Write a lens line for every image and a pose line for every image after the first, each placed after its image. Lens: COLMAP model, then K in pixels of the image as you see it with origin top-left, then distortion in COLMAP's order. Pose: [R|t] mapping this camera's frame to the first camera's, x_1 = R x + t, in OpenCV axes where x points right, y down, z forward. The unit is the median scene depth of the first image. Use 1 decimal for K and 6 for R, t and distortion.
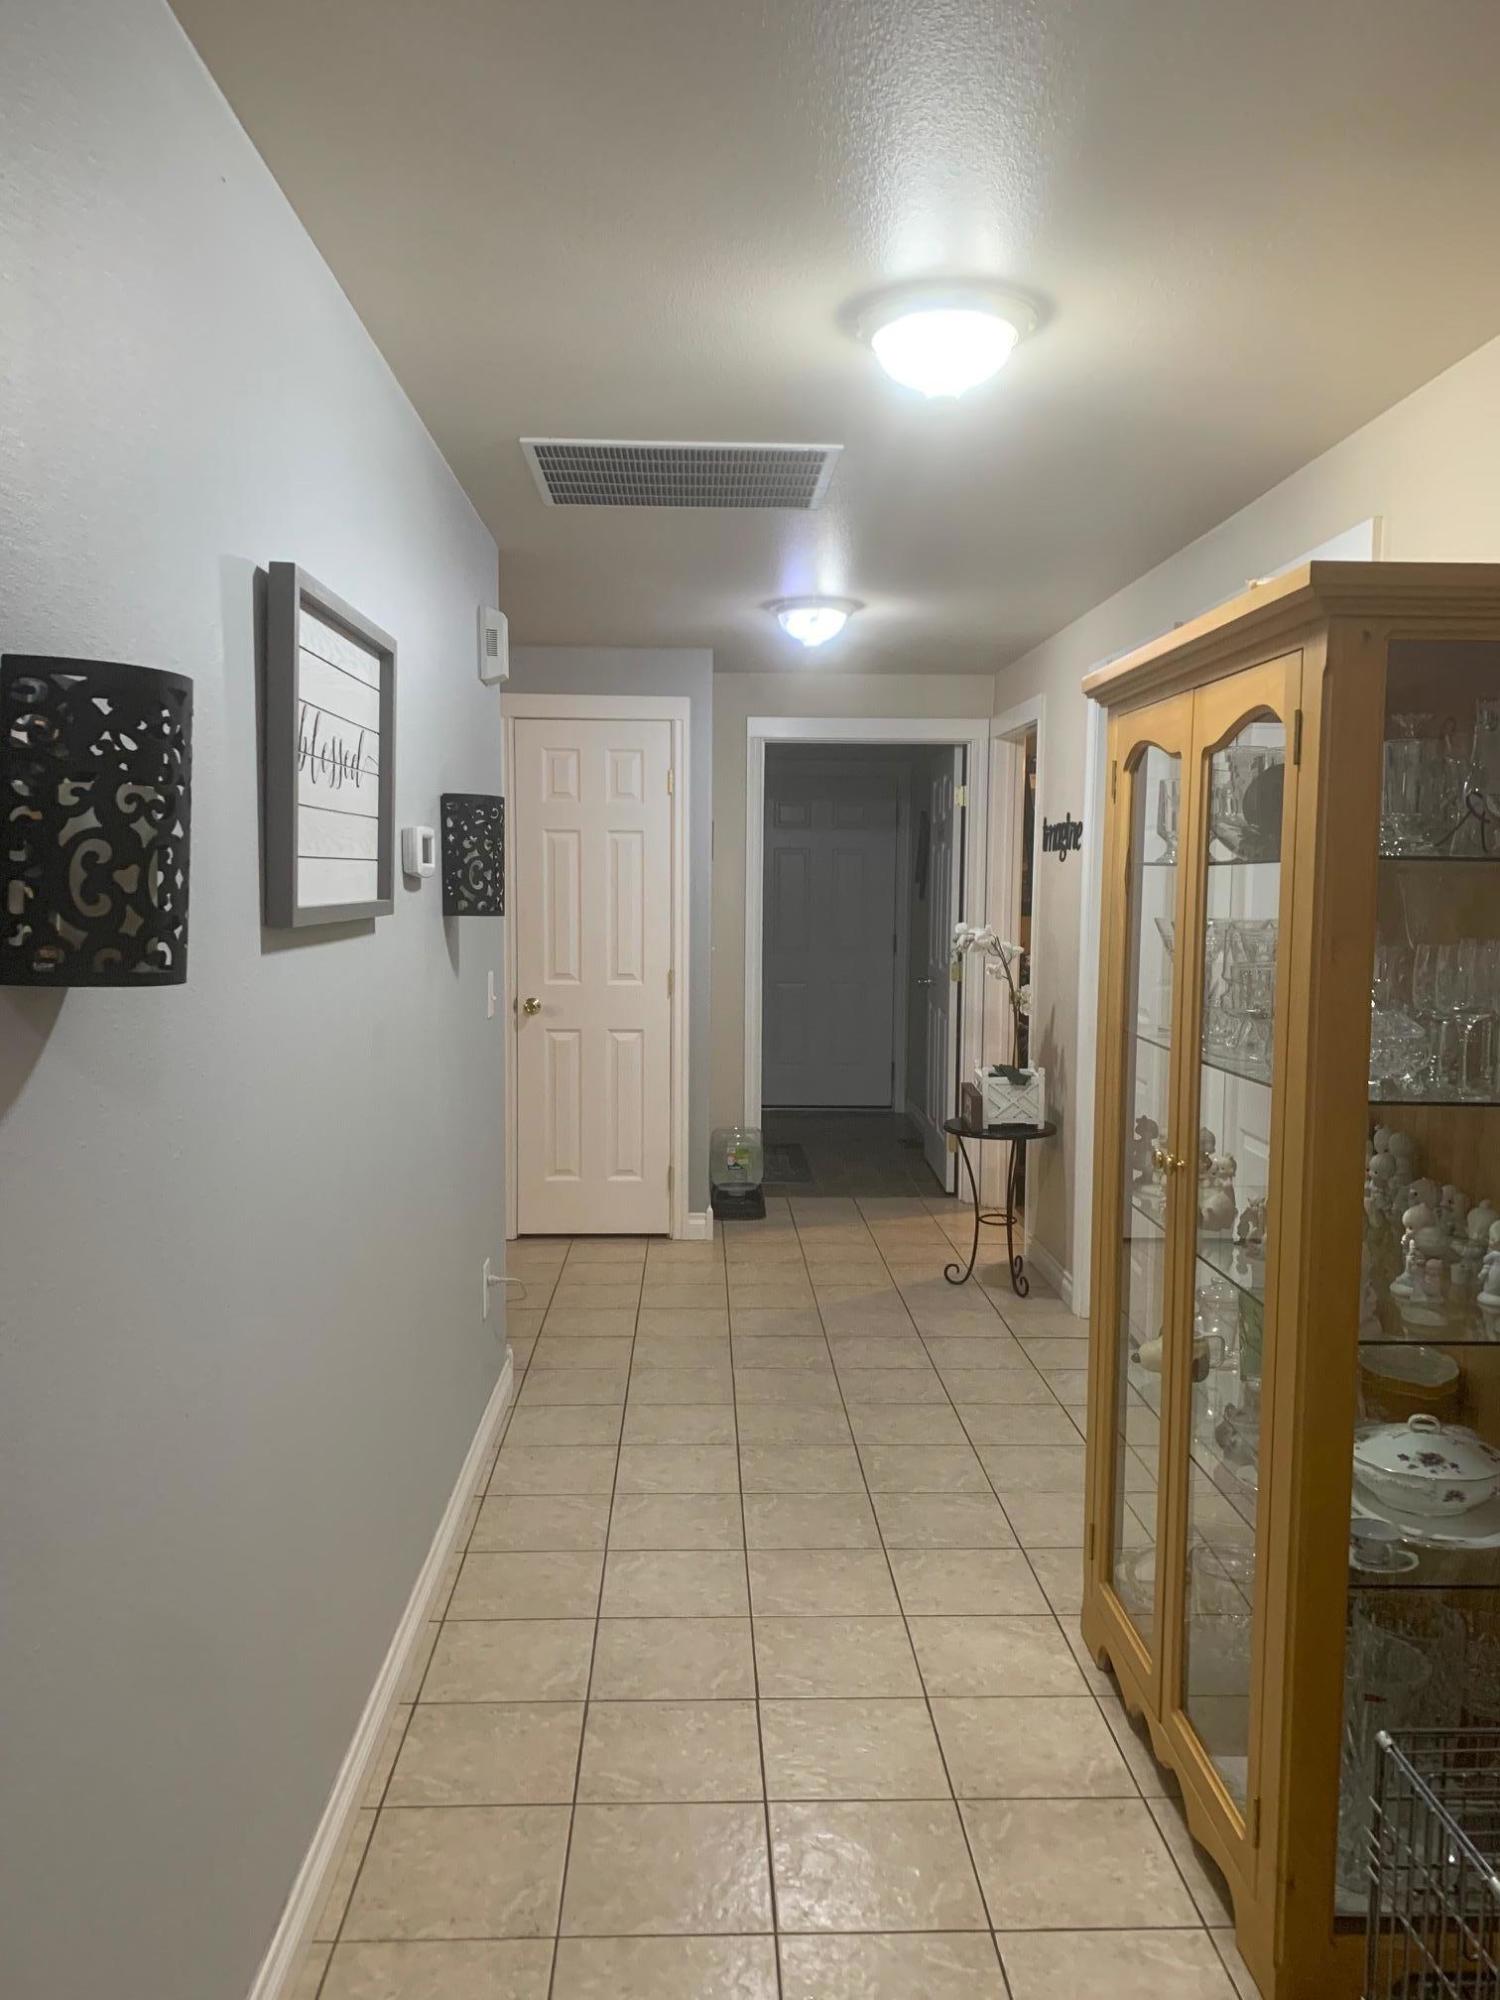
lens RADIAL K [[1537.7, 0, 757.4], [0, 1537.7, 1001.8], [0, 0, 1]] dist [0.010122, -0.001465]
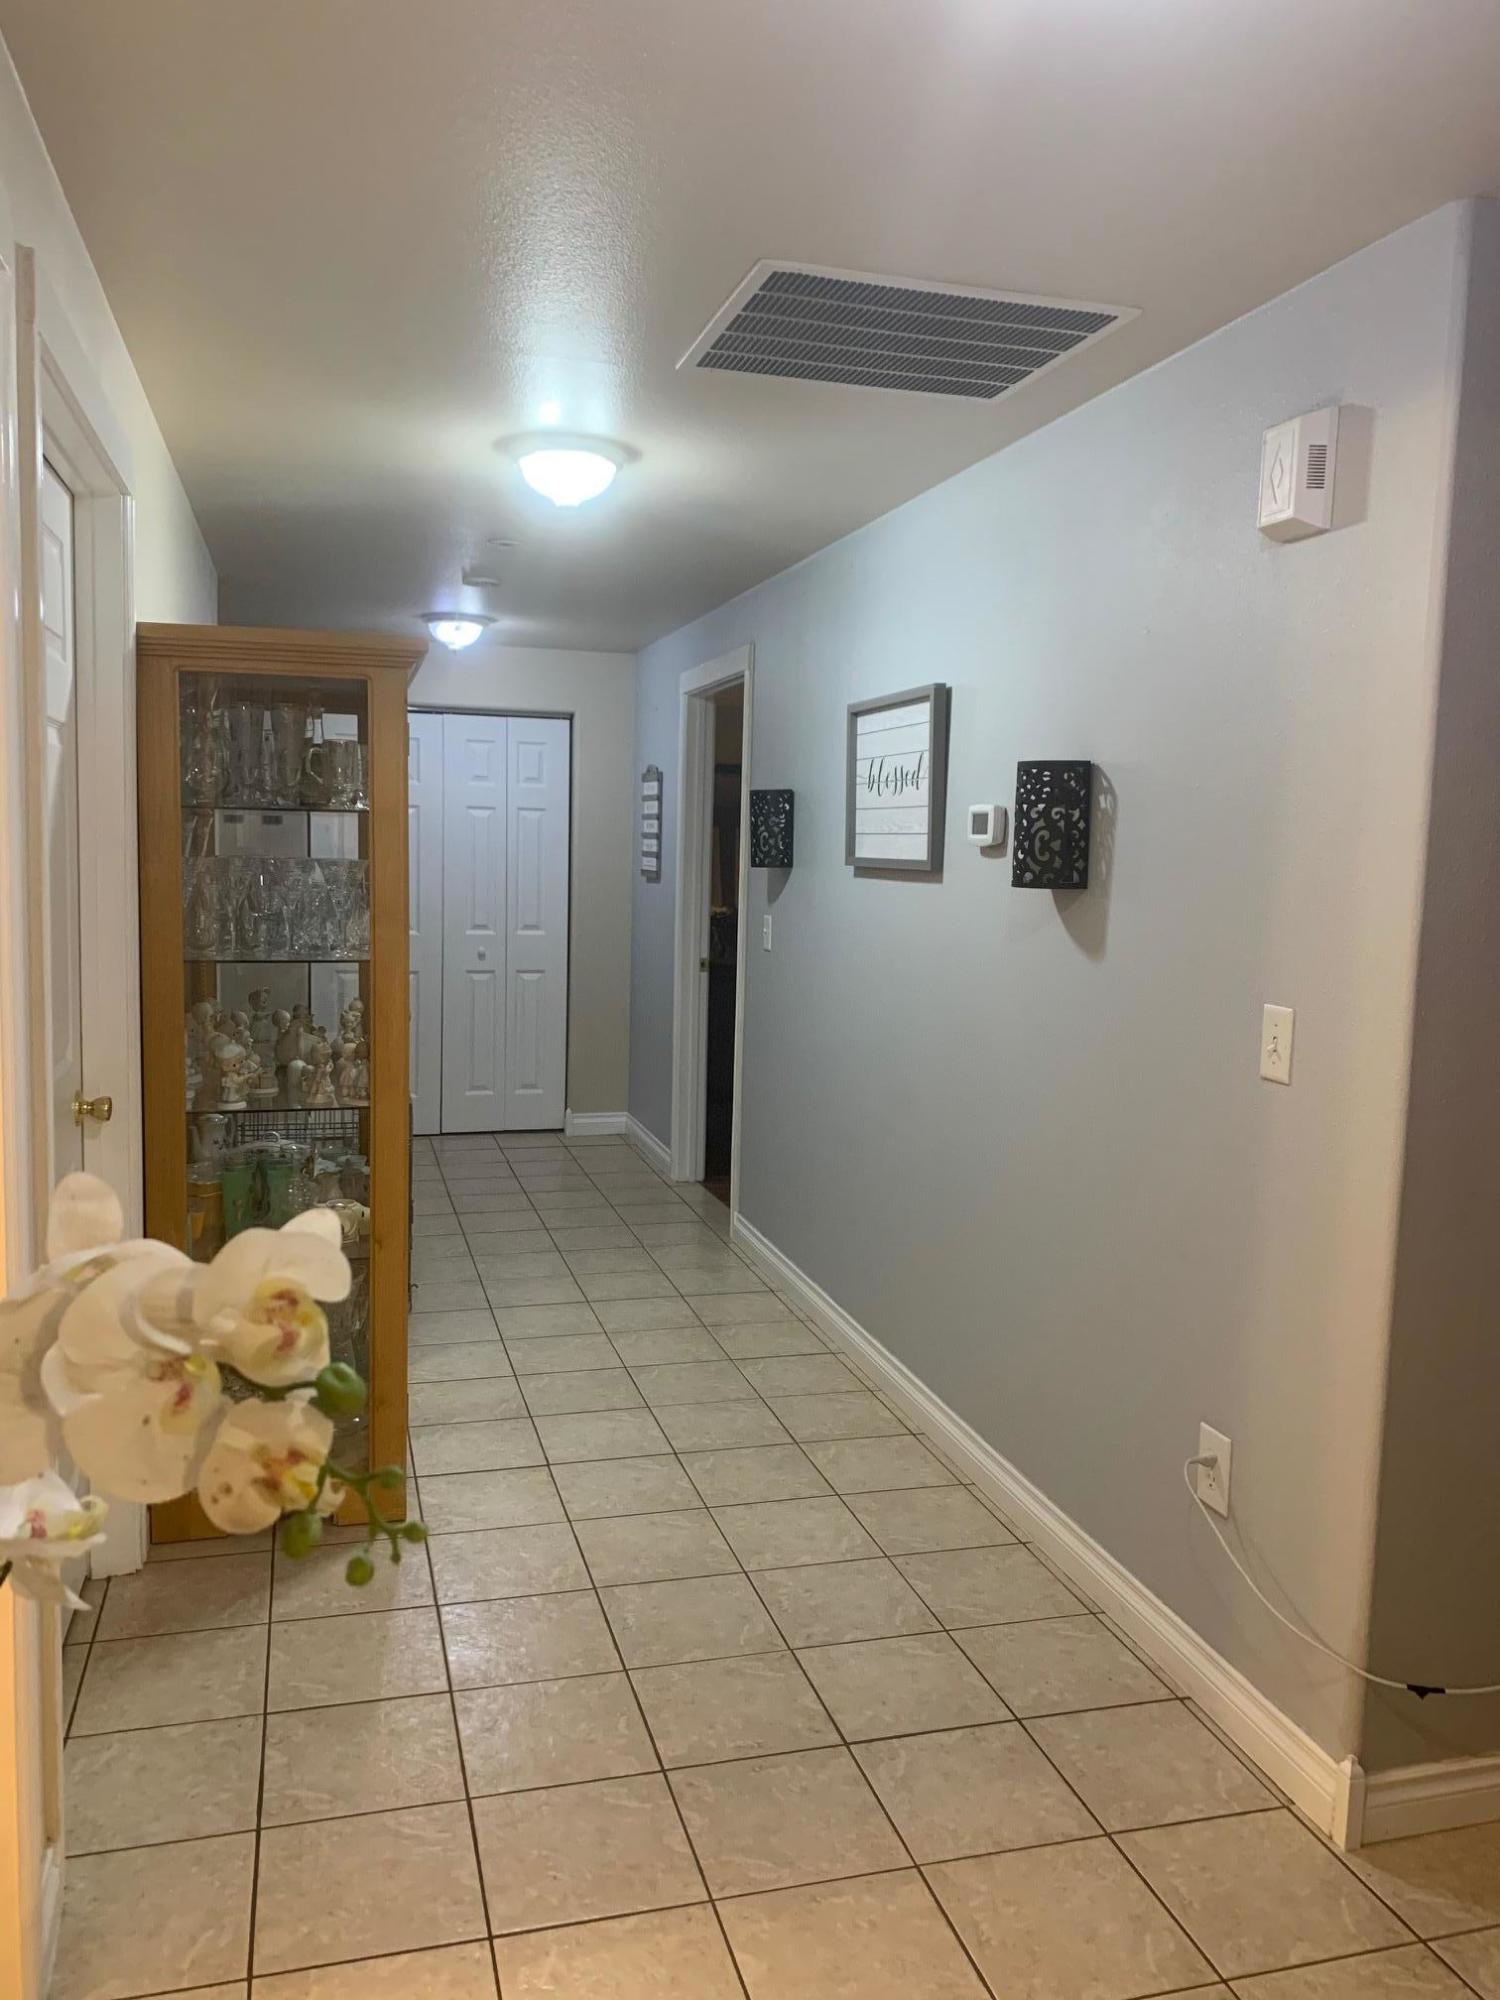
lens RADIAL K [[1537.7, 0, 758.2], [0, 1537.7, 996.6], [0, 0, 1]] dist [0.010122, -0.001465]
pose [[-0.970652, 0.000934, -0.240487, 0.223314], [-0.043989, 0.982432, 0.181363, -0.162143], [0.236431, 0.186619, -0.953558, 1.972167]]
